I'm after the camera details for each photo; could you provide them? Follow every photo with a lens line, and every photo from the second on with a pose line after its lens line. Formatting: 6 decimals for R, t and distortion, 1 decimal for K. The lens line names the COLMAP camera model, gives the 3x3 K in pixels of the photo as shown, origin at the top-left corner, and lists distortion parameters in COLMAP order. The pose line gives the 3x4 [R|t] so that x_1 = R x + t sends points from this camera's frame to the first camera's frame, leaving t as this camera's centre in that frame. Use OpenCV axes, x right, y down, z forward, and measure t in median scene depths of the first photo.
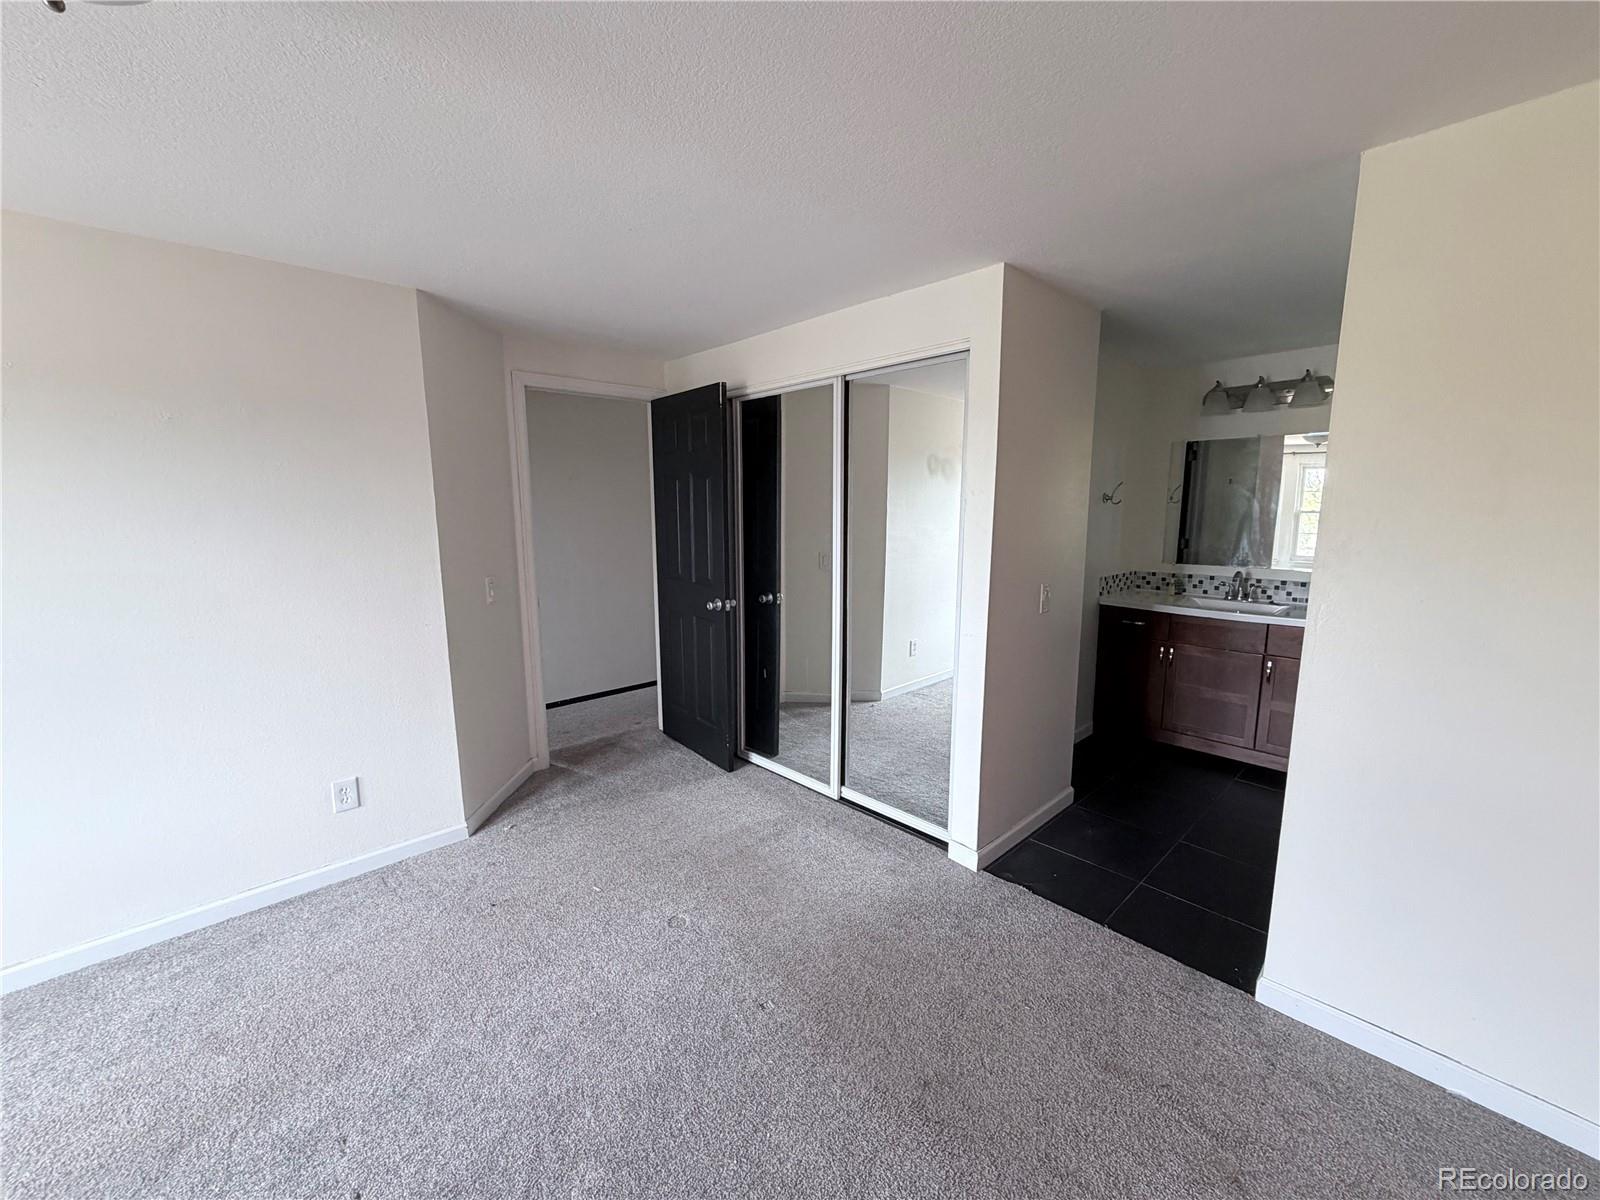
lens RADIAL K [[634.6, 0, 793.8], [0, 634.6, 604.9], [0, 0, 1]] dist [0.000902, -0.000803]
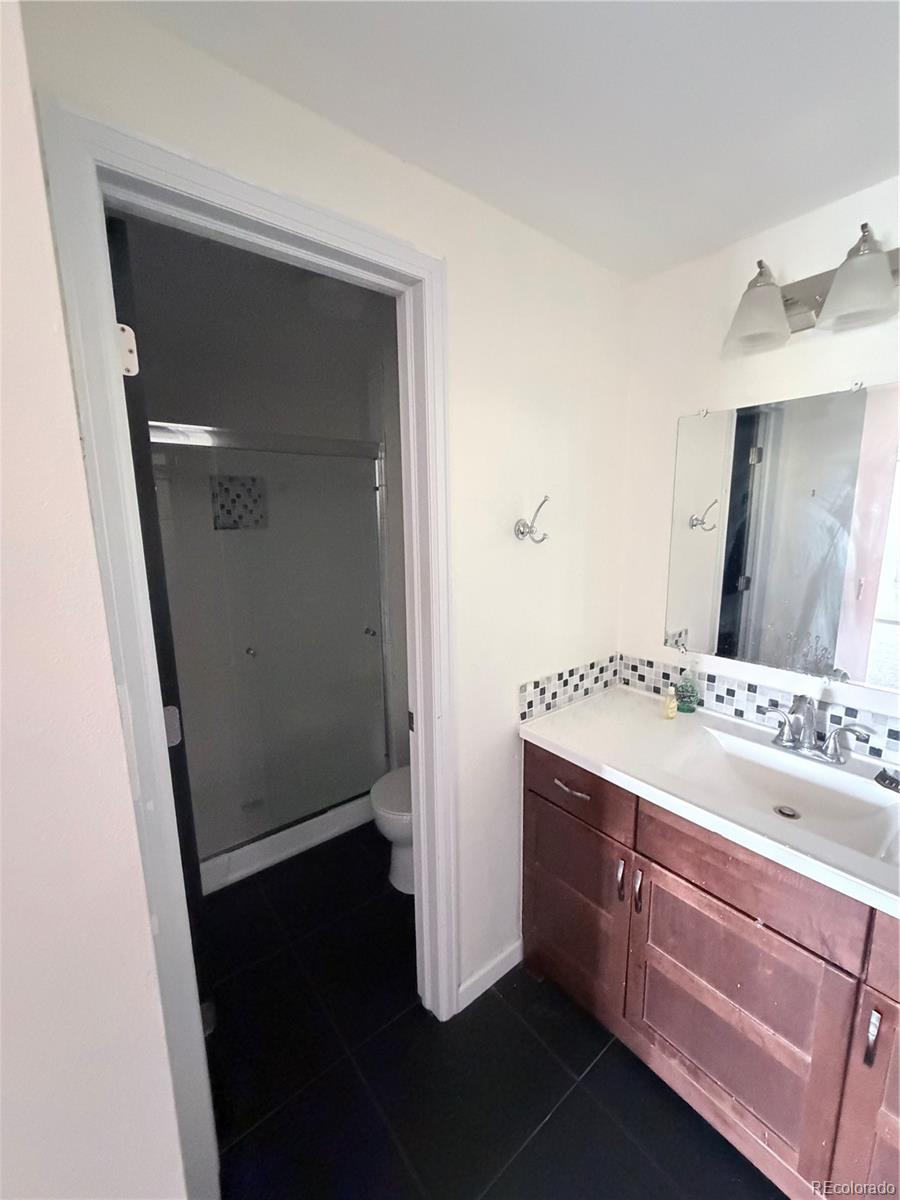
lens RADIAL K [[476.0, 0, 447.0], [0, 476.0, 599.2], [0, 0, 1]] dist [0.000902, -0.000803]
pose [[0.996341, 0.007991, -0.085087, 0.449210], [-0.006499, 0.999821, 0.017789, -0.116807], [0.085214, -0.017171, 0.996215, 0.605759]]
